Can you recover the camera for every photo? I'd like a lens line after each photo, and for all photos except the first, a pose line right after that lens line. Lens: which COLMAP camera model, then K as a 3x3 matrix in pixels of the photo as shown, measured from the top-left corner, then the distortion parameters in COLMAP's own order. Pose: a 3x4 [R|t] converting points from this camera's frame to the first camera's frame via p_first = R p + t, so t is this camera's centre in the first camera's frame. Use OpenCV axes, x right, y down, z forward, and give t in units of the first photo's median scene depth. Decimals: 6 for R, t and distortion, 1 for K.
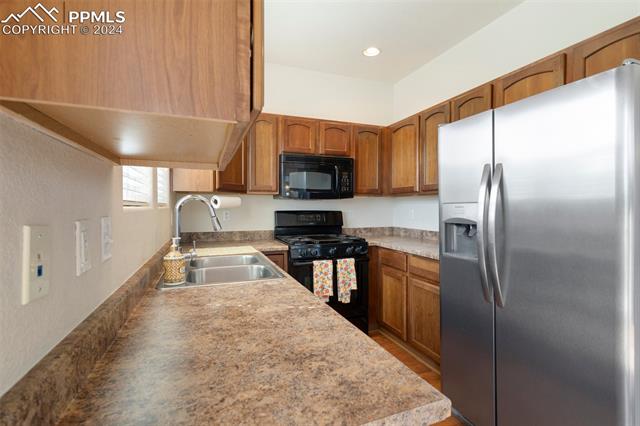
lens RADIAL K [[299.9, 0, 318.9], [0, 299.9, 209.2], [0, 0, 1]] dist [-0.005334, 0.003141]
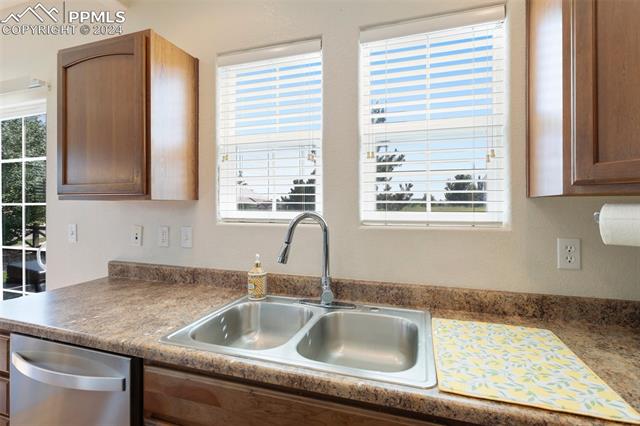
lens RADIAL K [[299.9, 0, 321.1], [0, 299.9, 202.5], [0, 0, 1]] dist [-0.005334, 0.003141]
pose [[-0.620384, -0.007434, -0.784263, 0.101707], [-0.004857, 0.999972, -0.005636, -0.040705], [0.784283, 0.000312, -0.620403, 0.897463]]
